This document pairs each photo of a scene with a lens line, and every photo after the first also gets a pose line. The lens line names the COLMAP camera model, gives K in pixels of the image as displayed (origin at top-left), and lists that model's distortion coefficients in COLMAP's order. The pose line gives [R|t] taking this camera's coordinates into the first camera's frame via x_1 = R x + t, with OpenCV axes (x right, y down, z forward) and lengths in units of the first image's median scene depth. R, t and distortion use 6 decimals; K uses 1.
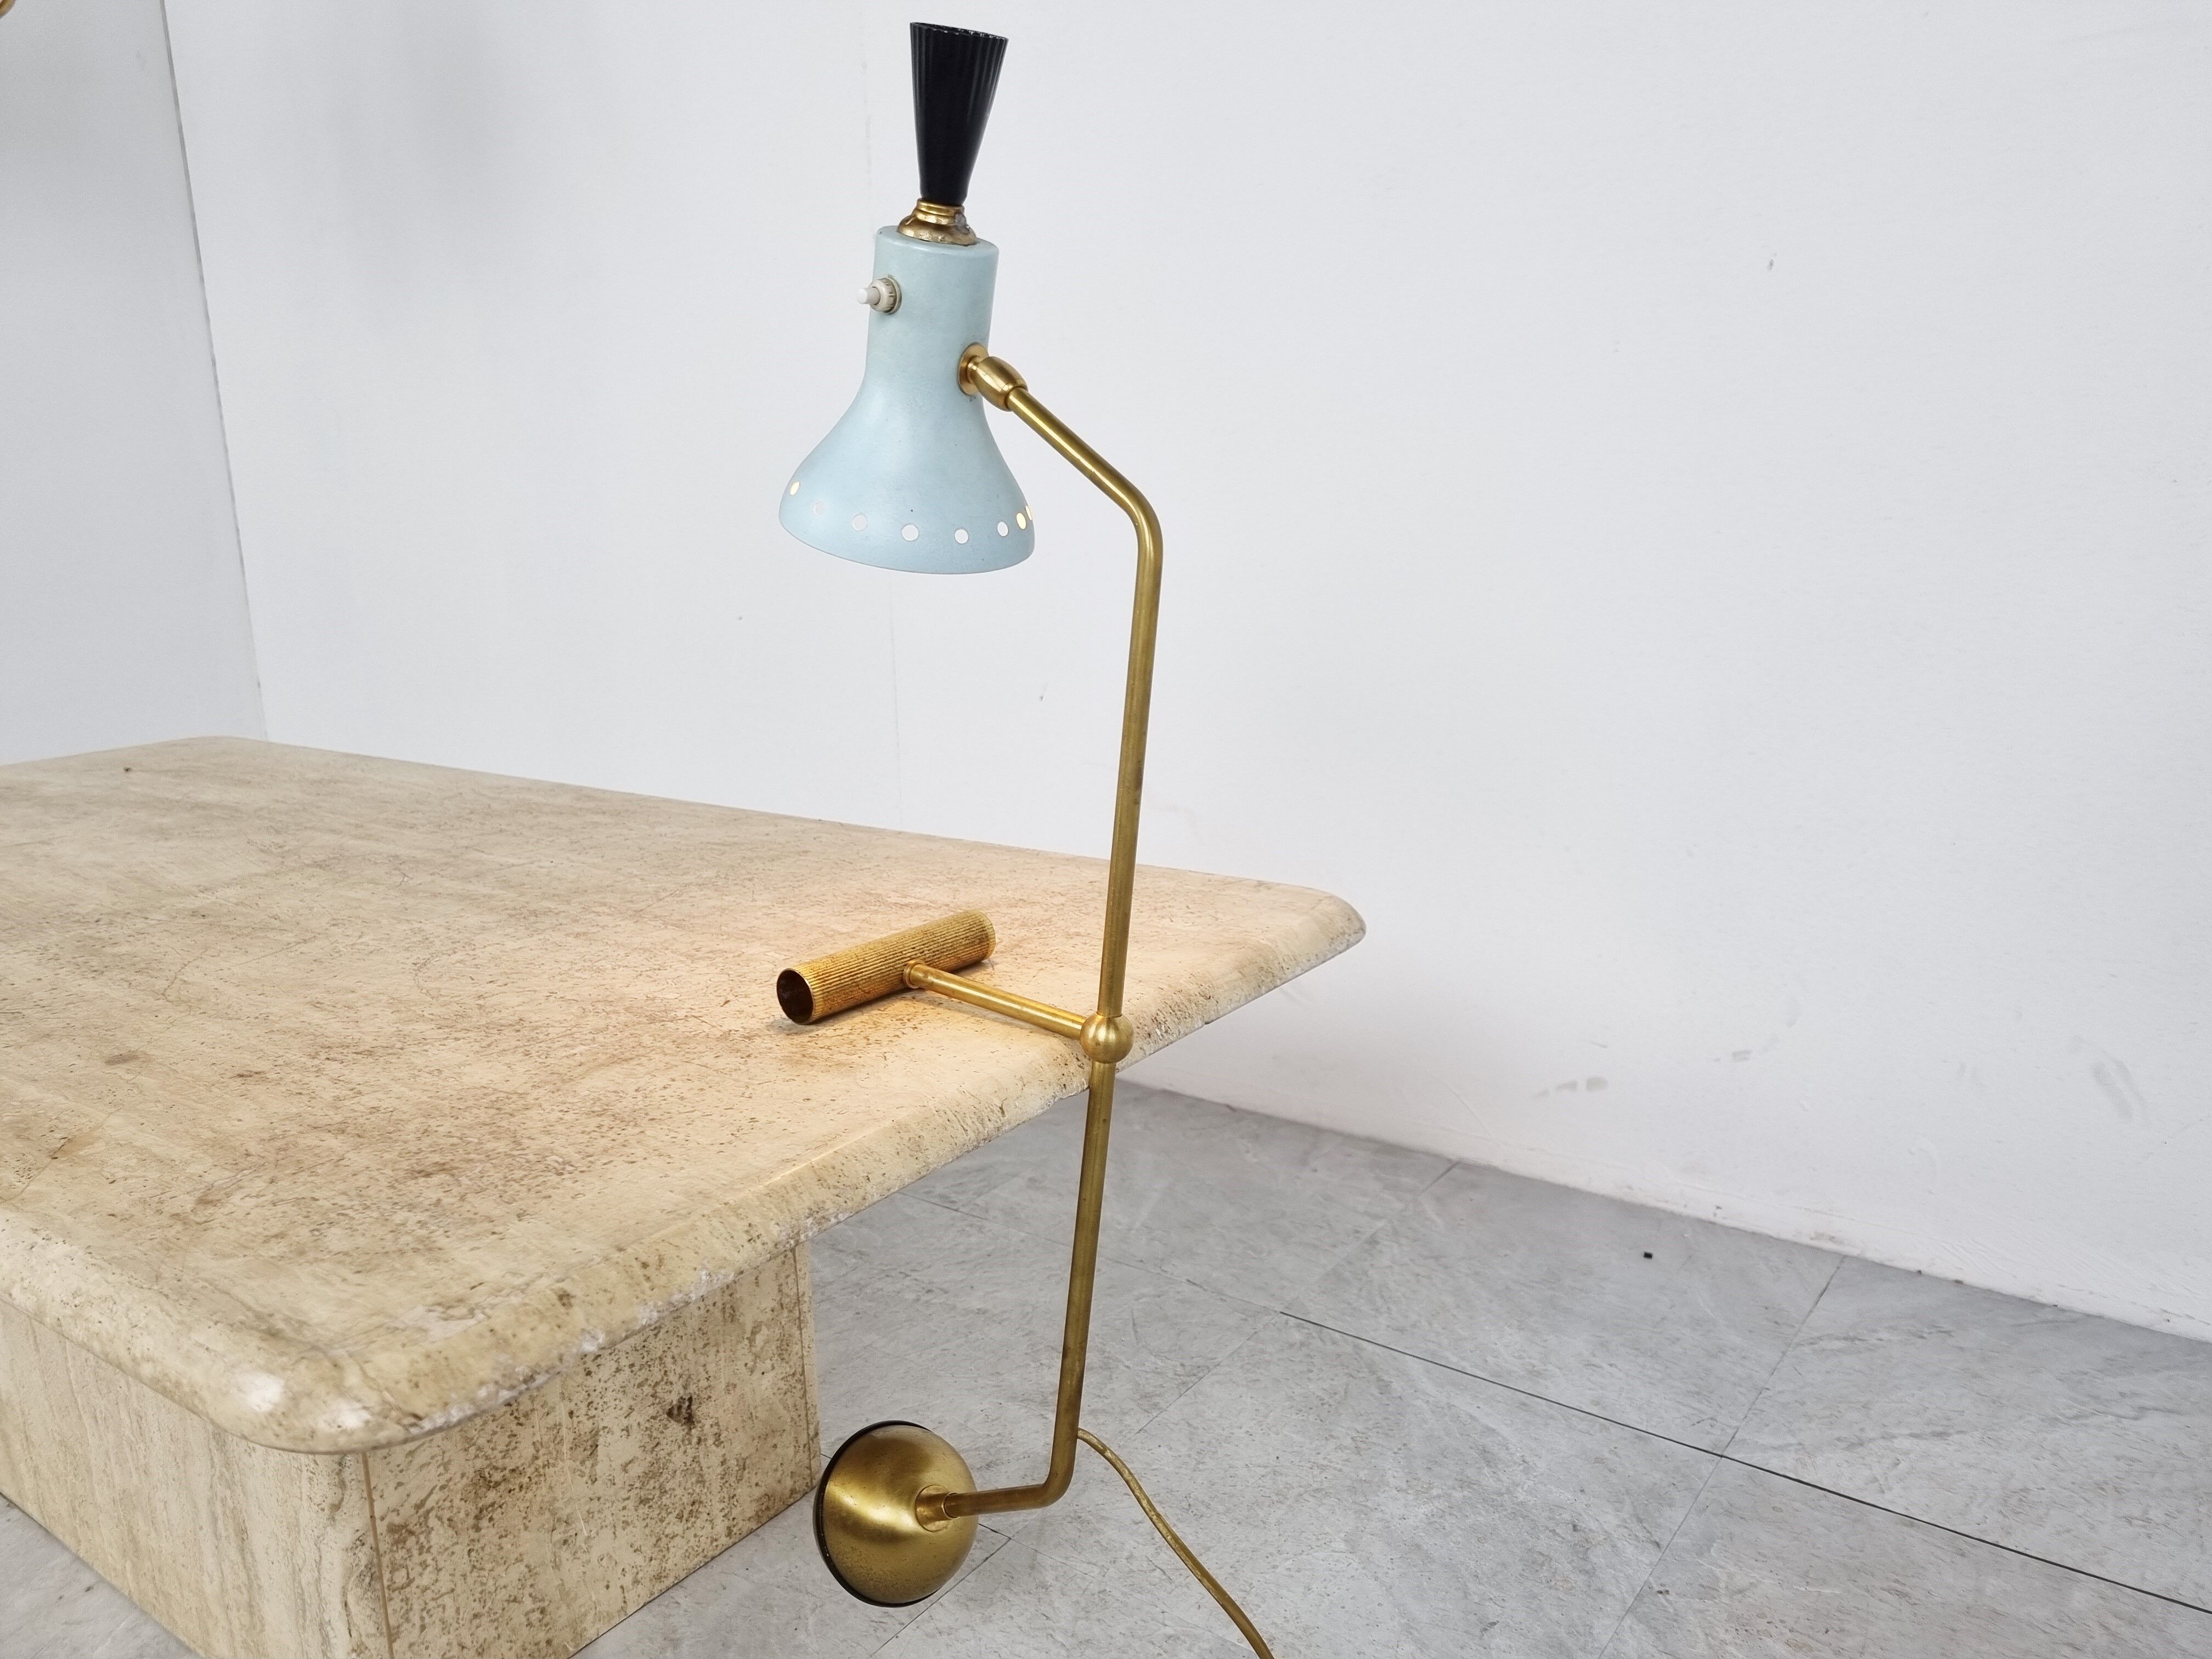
lens RADIAL K [[1687.8, 0, 1106.0], [0, 1687.8, 829.5], [0, 0, 1]] dist [0.034654, 0.001109]
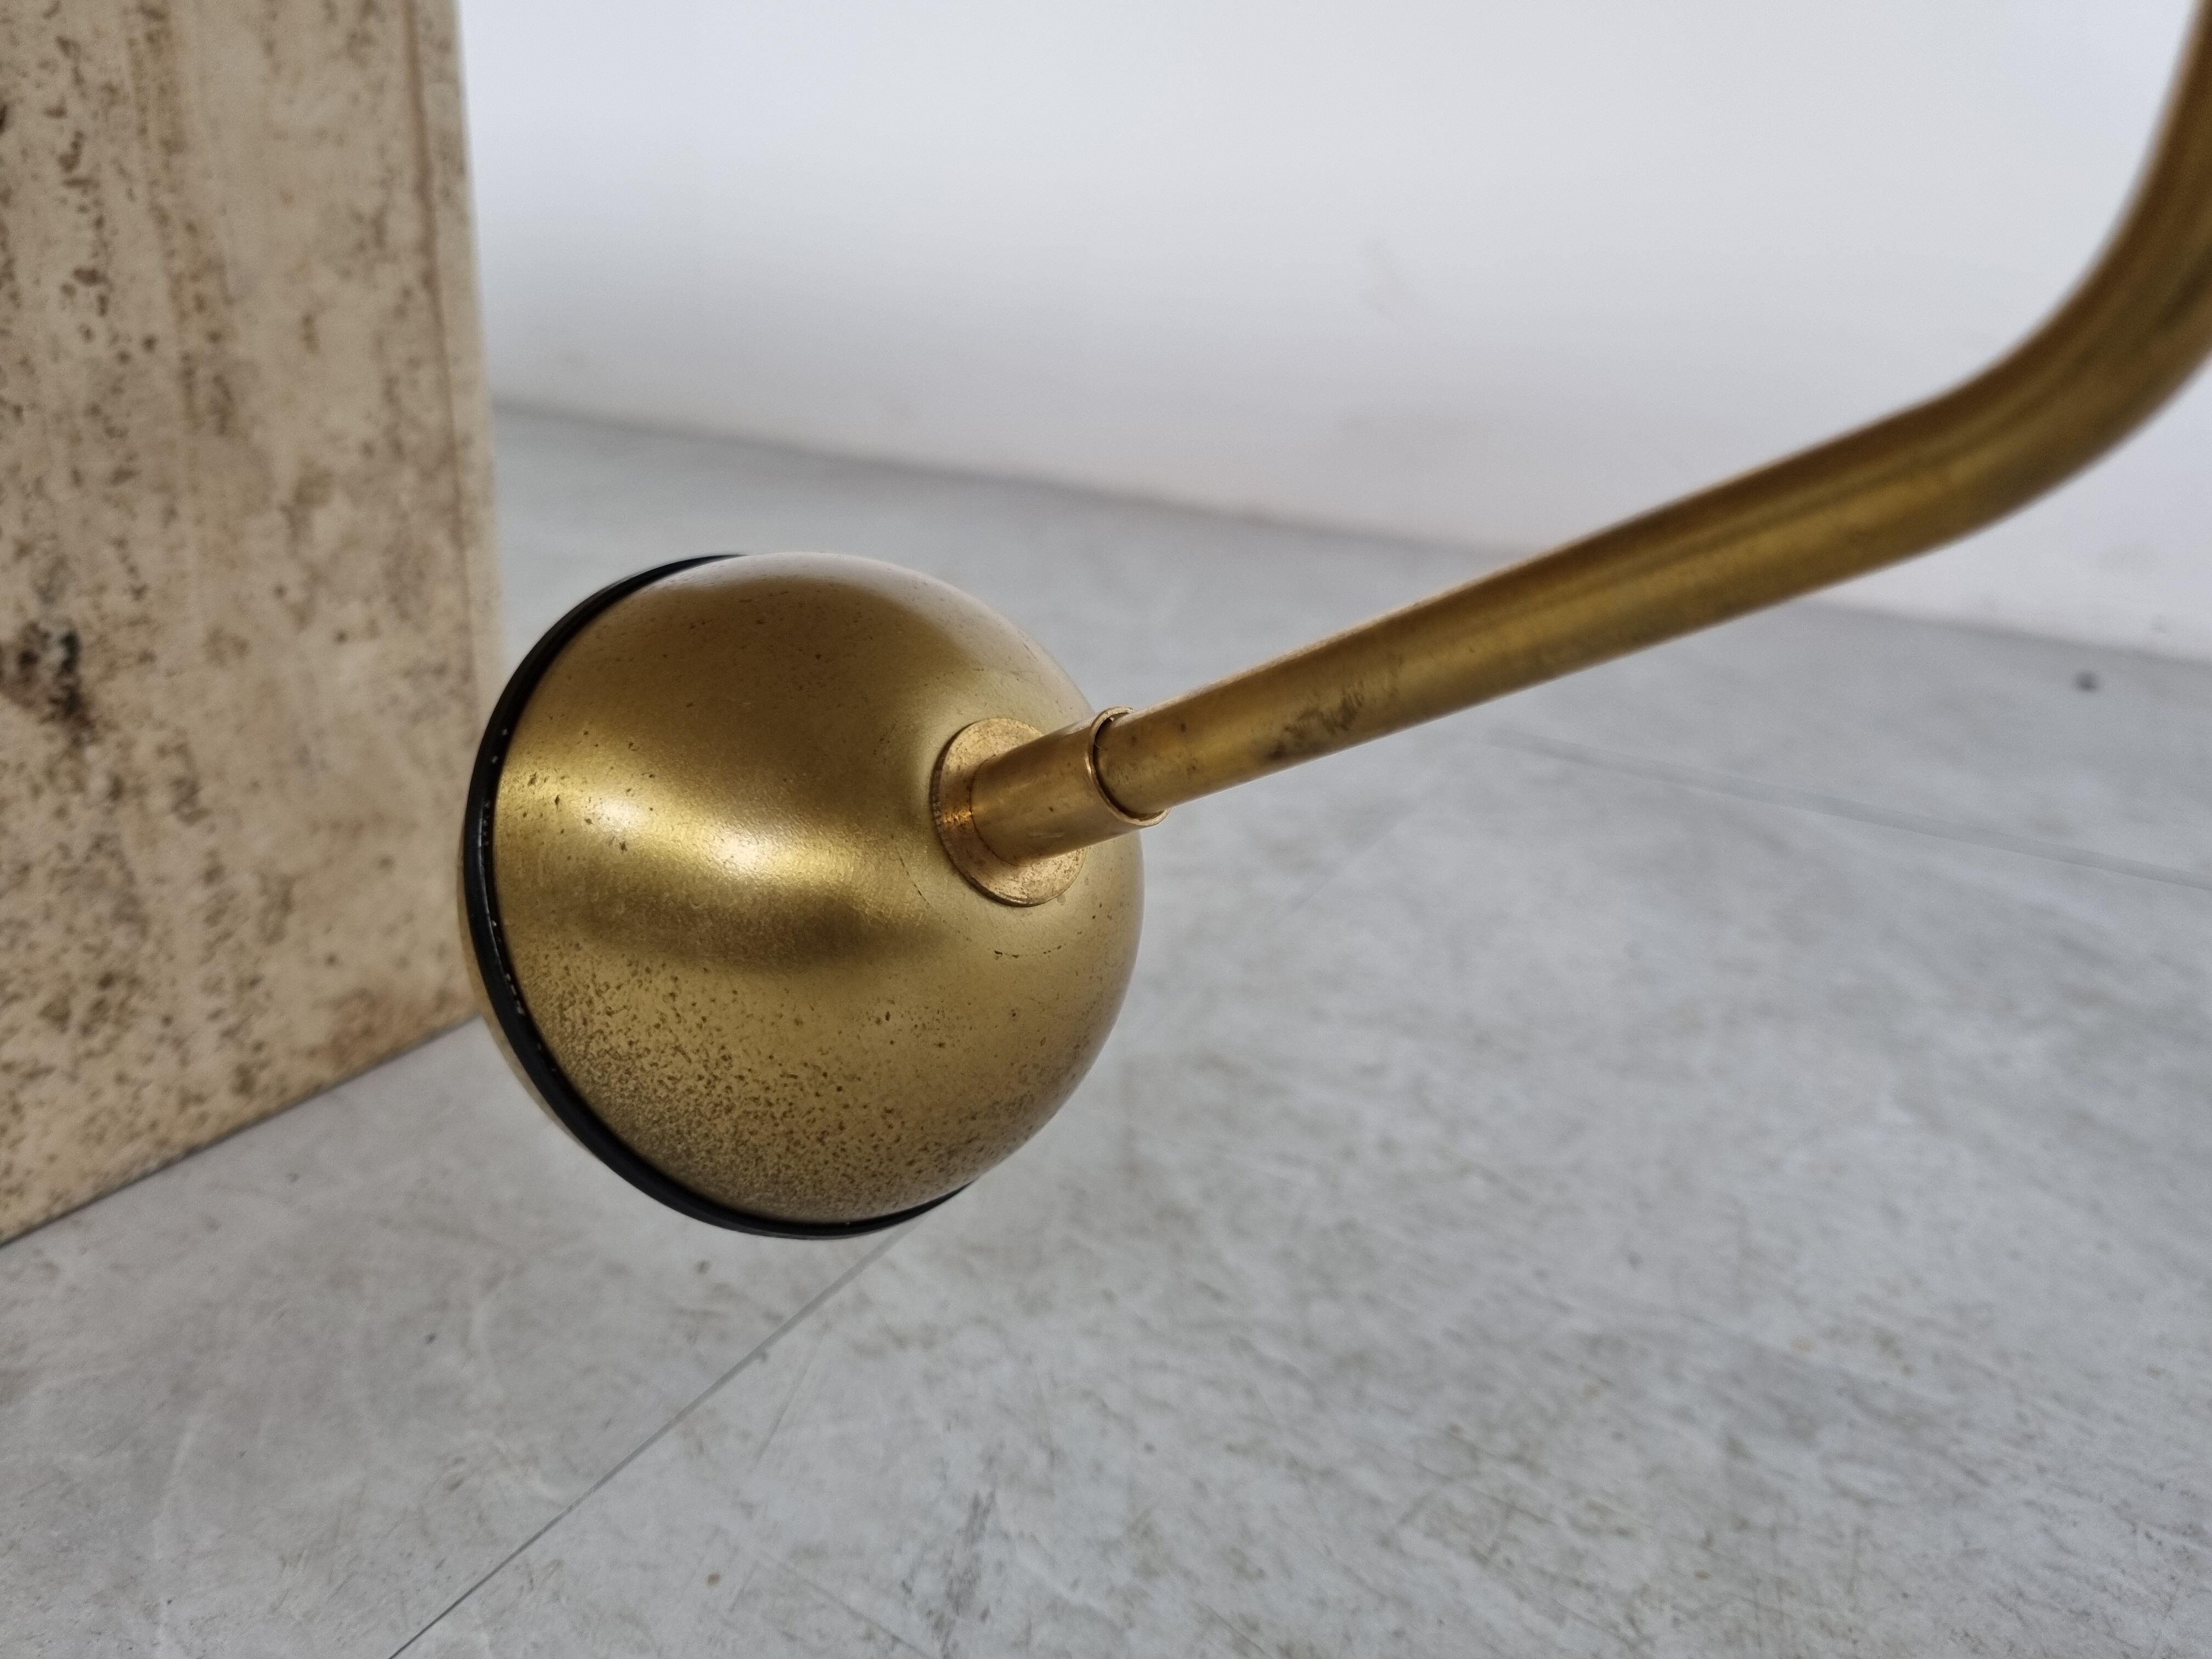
lens RADIAL K [[1764.6, 0, 1122.2], [0, 1764.6, 803.7], [0, 0, 1]] dist [0.000269, -0.005608]
pose [[0.989123, 0.025085, 0.144938, -0.099551], [-0.044793, 0.989920, 0.134360, 0.304157], [-0.140106, -0.139391, 0.980276, 0.638475]]
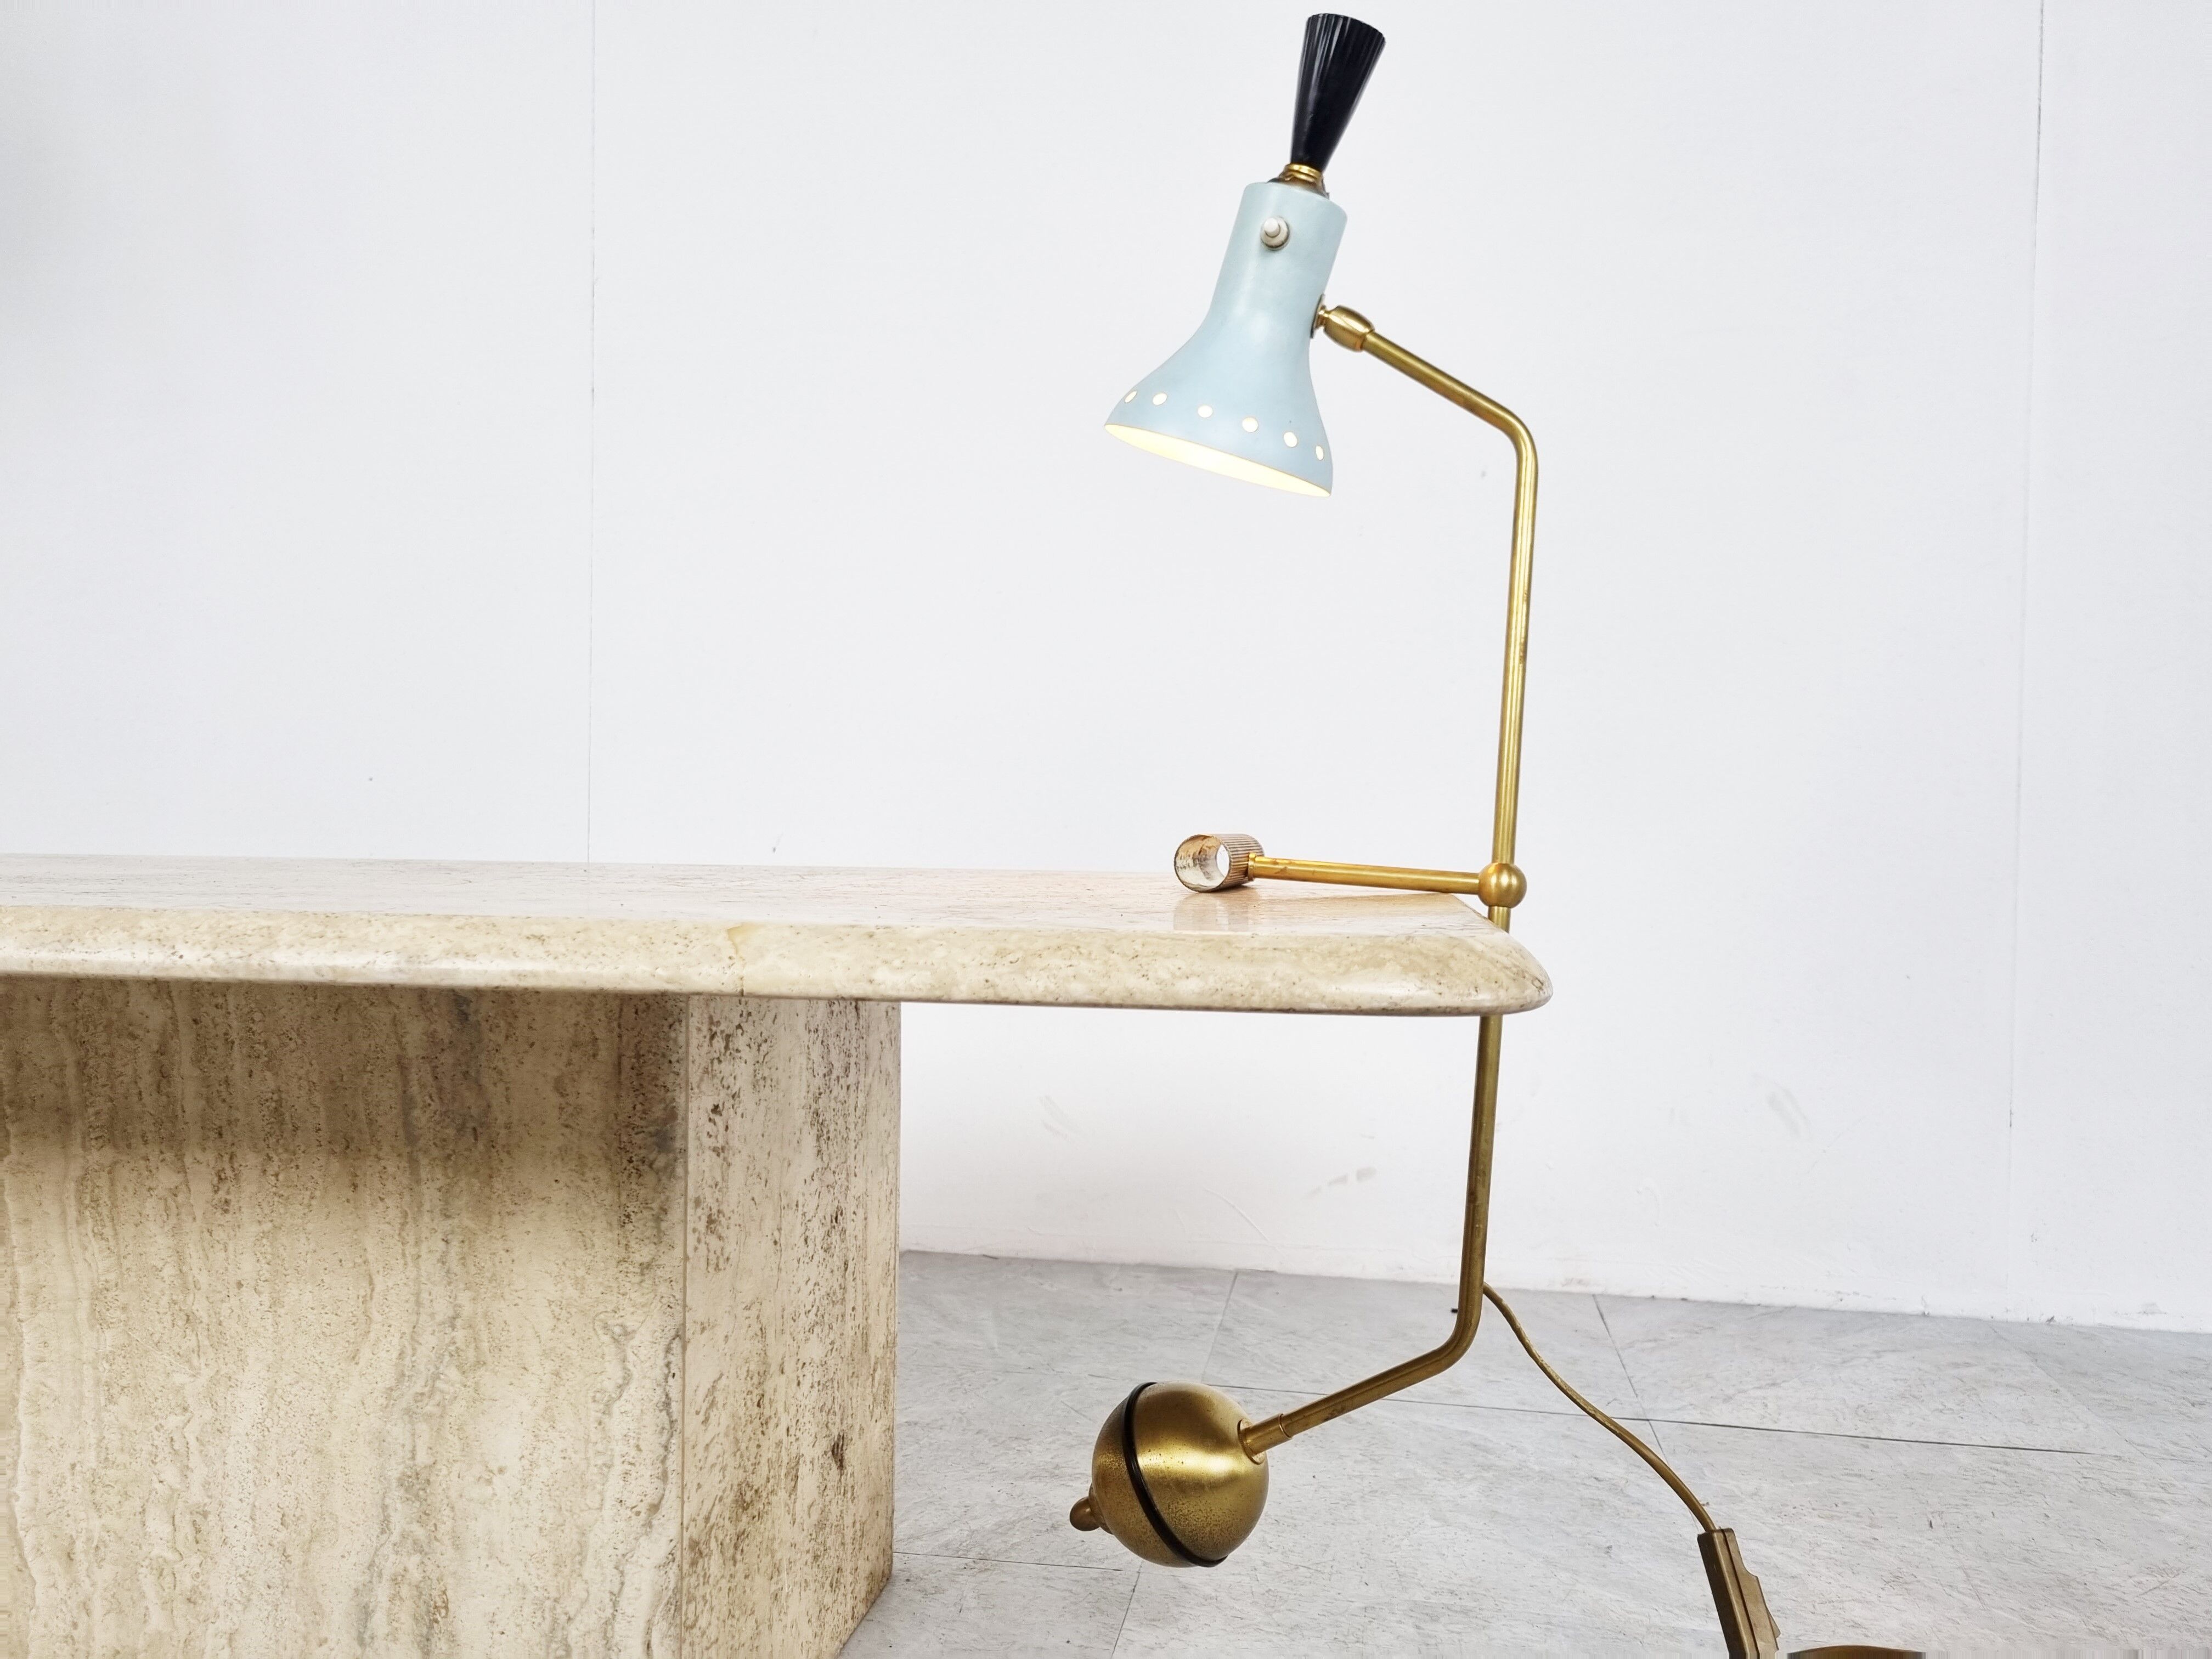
lens RADIAL K [[1670.2, 0, 1111.6], [0, 1670.2, 839.9], [0, 0, 1]] dist [0.041344, -0.001365]
pose [[0.895693, 0.034267, 0.443351, -0.502424], [0.061576, 0.977863, -0.199980, 0.209601], [-0.440389, 0.206421, 0.873755, 0.111769]]
